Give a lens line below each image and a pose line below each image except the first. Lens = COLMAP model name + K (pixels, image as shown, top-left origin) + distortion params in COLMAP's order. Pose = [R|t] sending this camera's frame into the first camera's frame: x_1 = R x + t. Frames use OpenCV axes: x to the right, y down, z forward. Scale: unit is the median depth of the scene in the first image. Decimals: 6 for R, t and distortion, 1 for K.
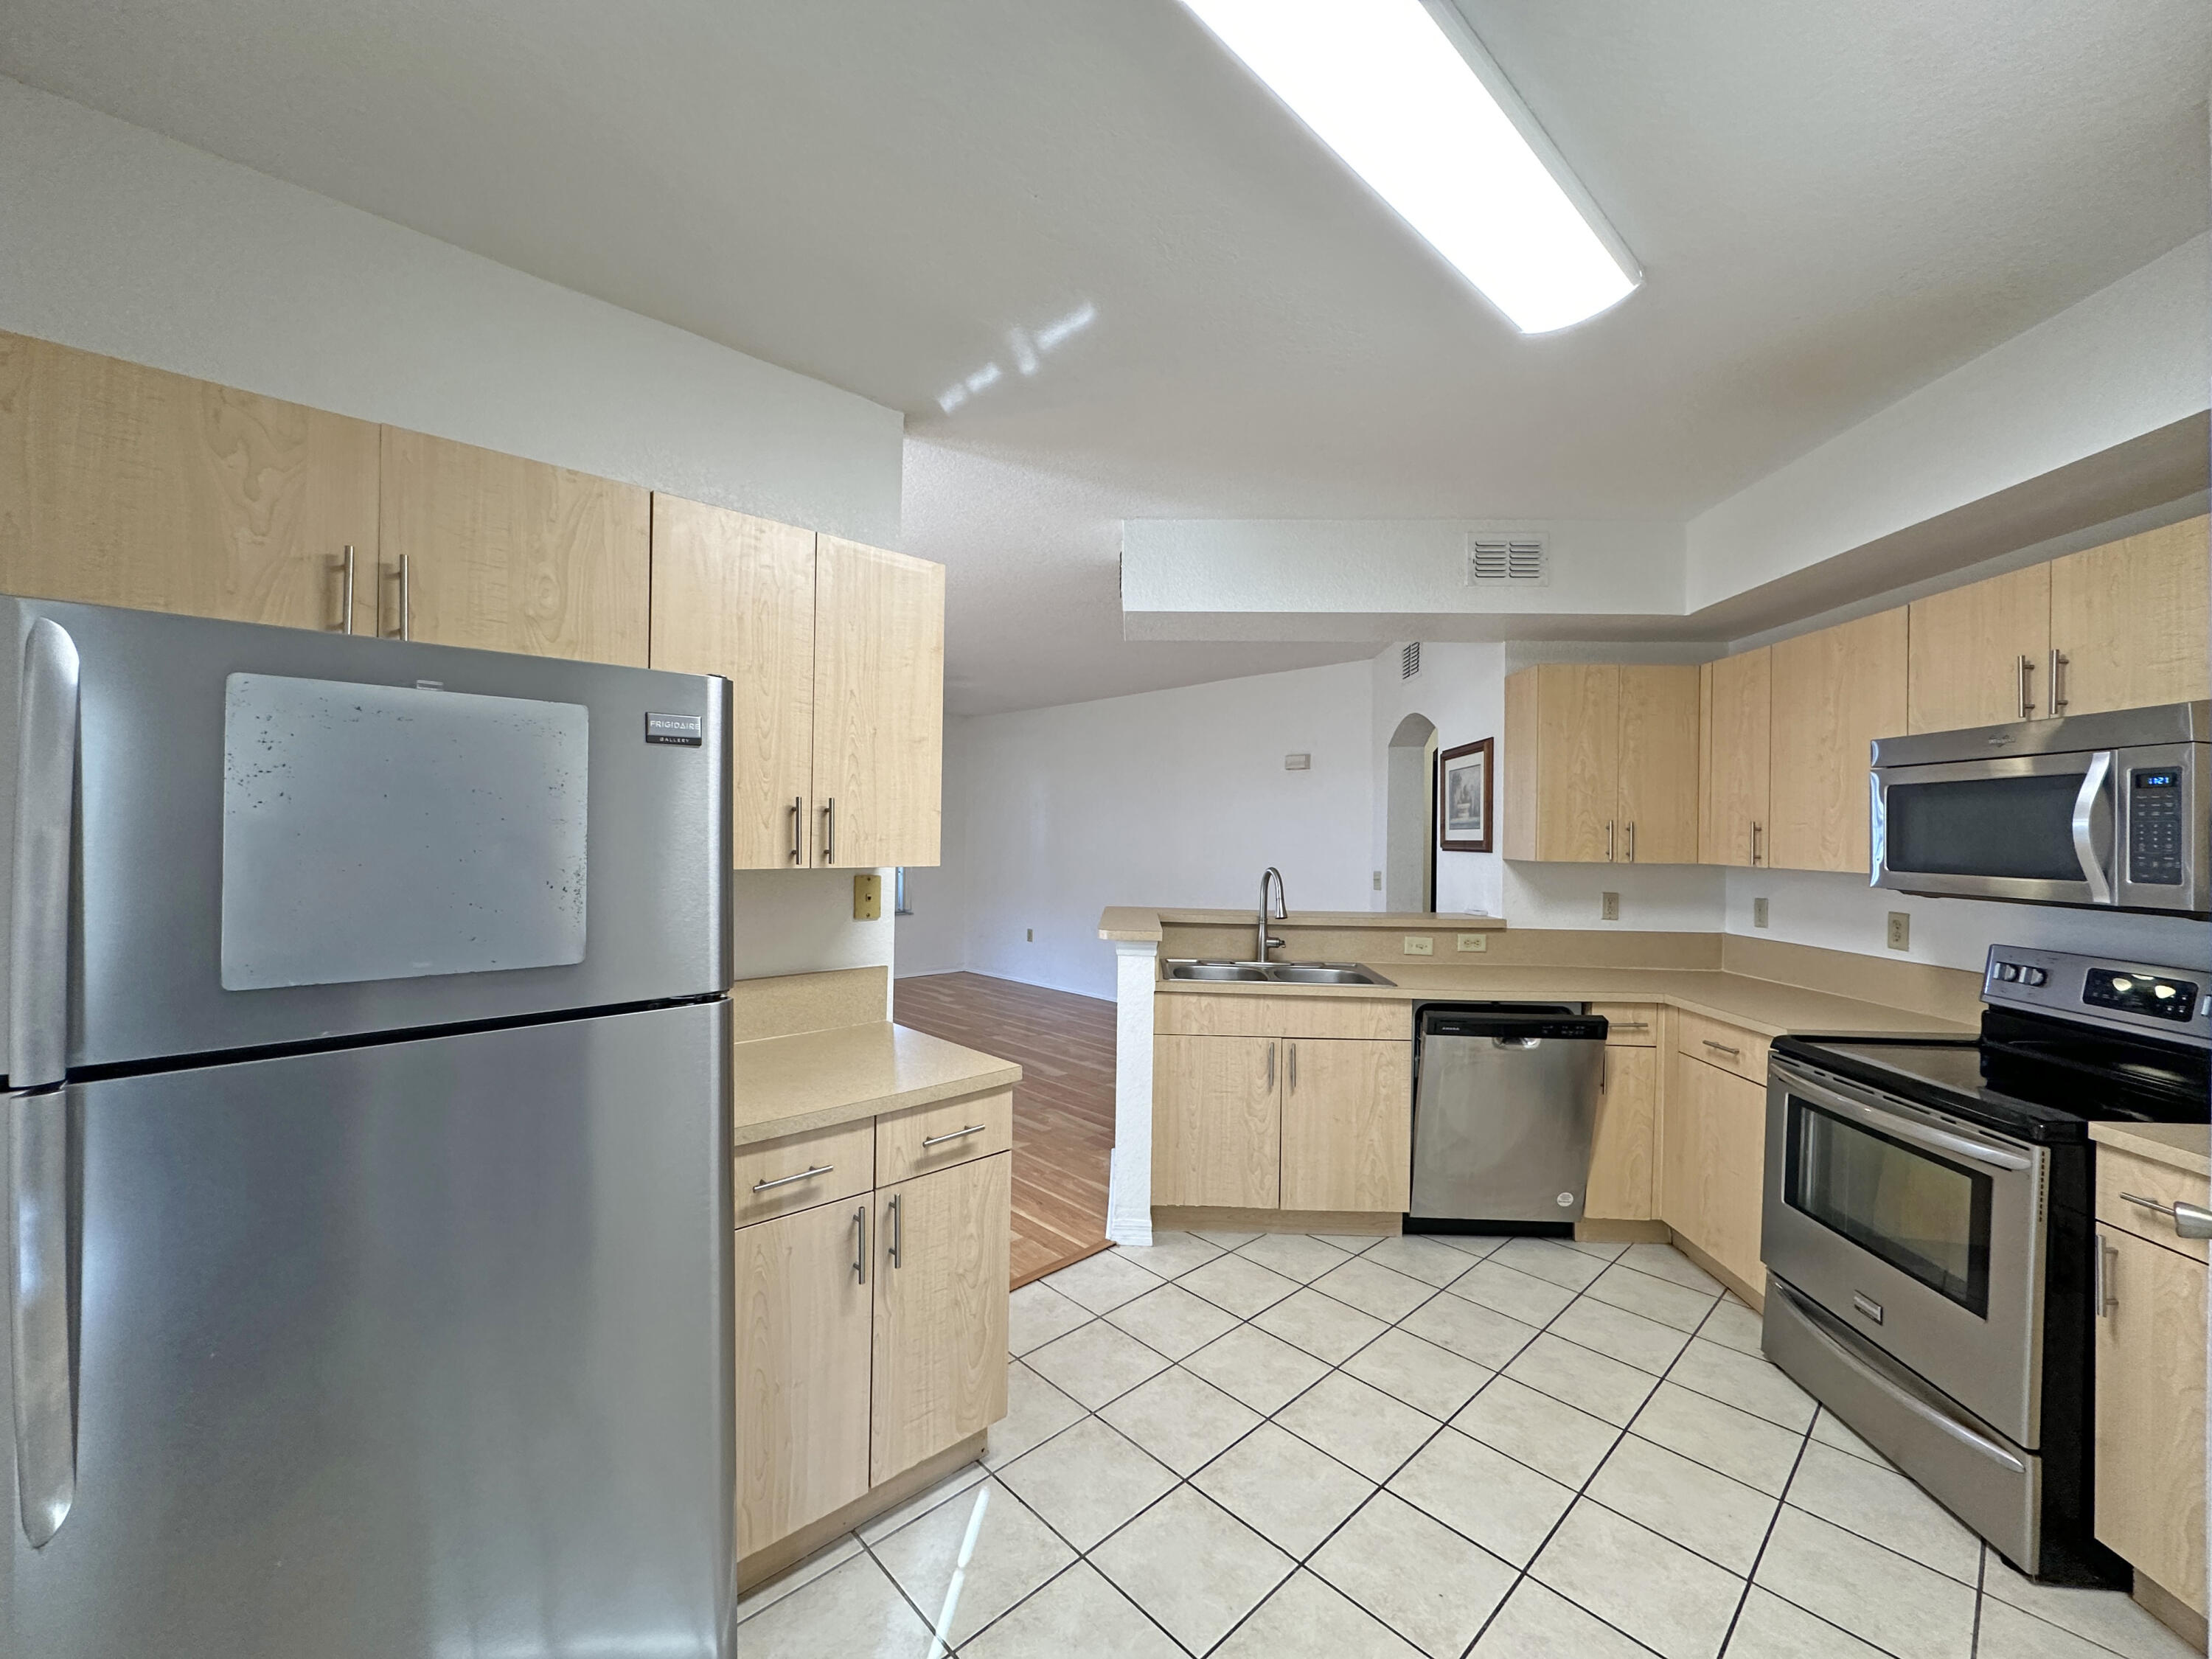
lens RADIAL K [[884.9, 0, 1101.2], [0, 884.9, 829.8], [0, 0, 1]] dist [-0.002247, 0.000002]
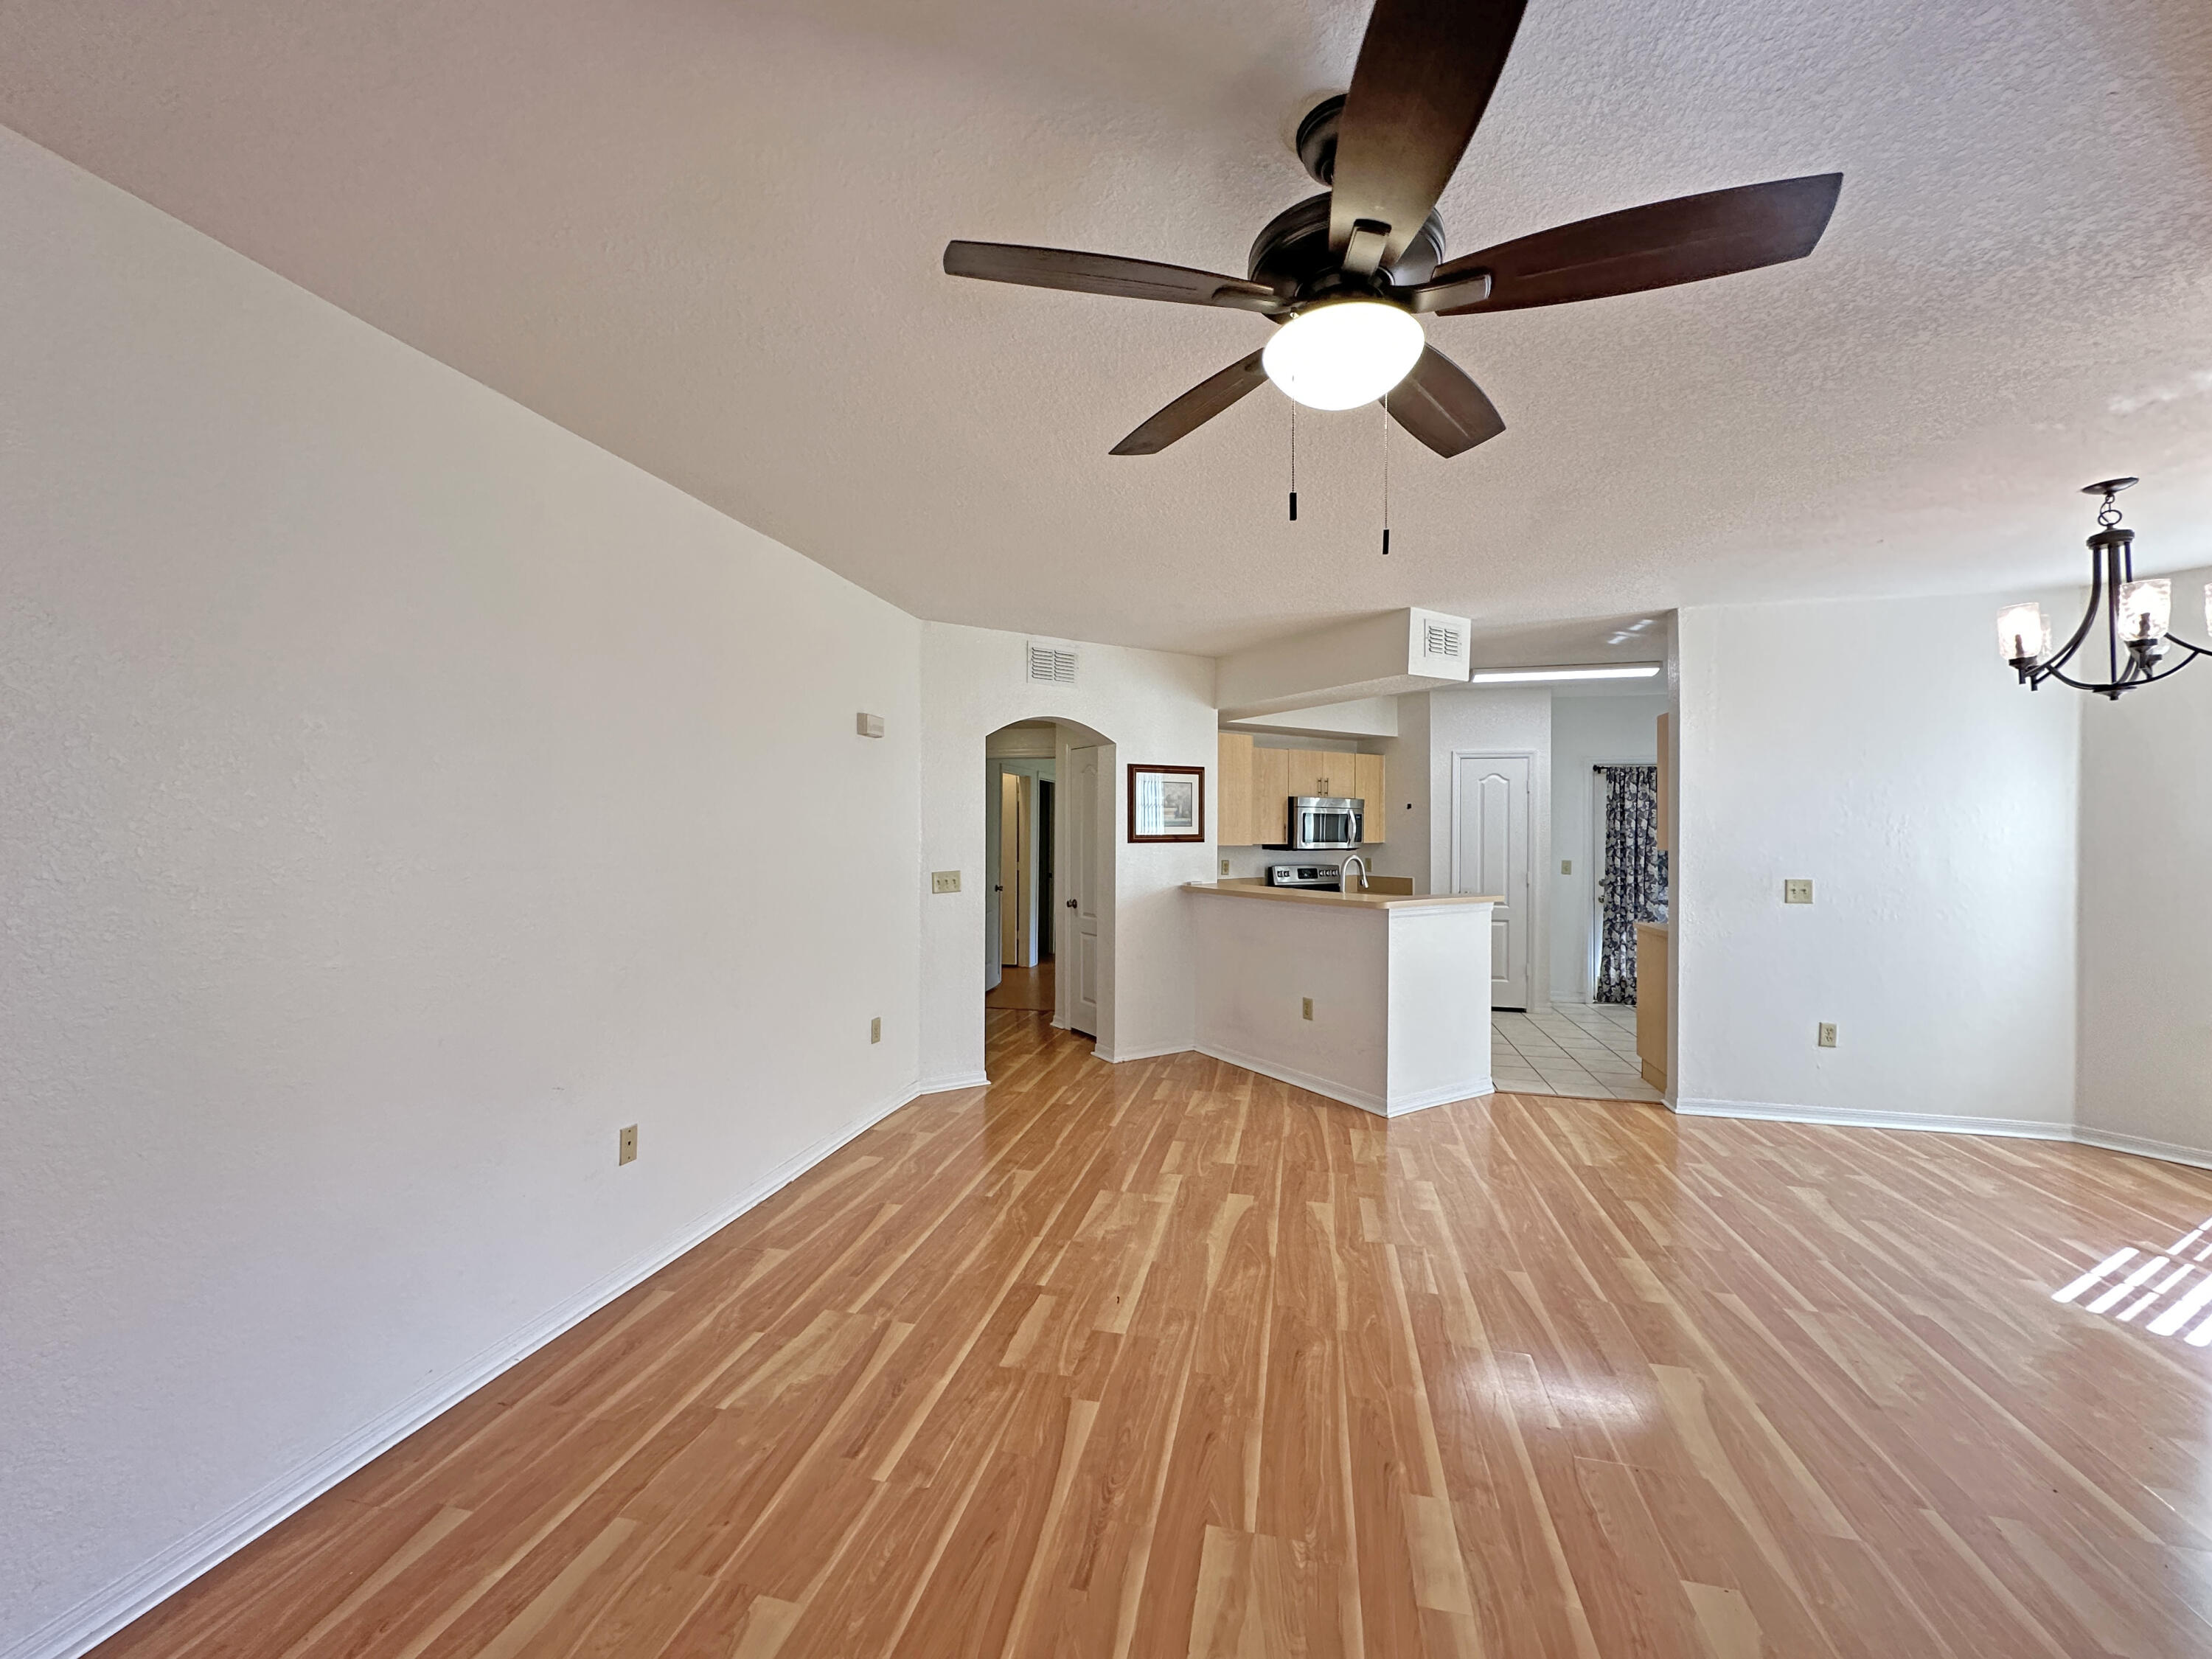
lens RADIAL K [[884.9, 0, 1101.2], [0, 884.9, 829.8], [0, 0, 1]] dist [-0.002247, 0.000002]
pose [[-0.555238, -0.014959, 0.831557, -0.911239], [-0.013848, 0.999866, 0.008740, -0.008071], [-0.831576, -0.006663, -0.555371, 2.469237]]
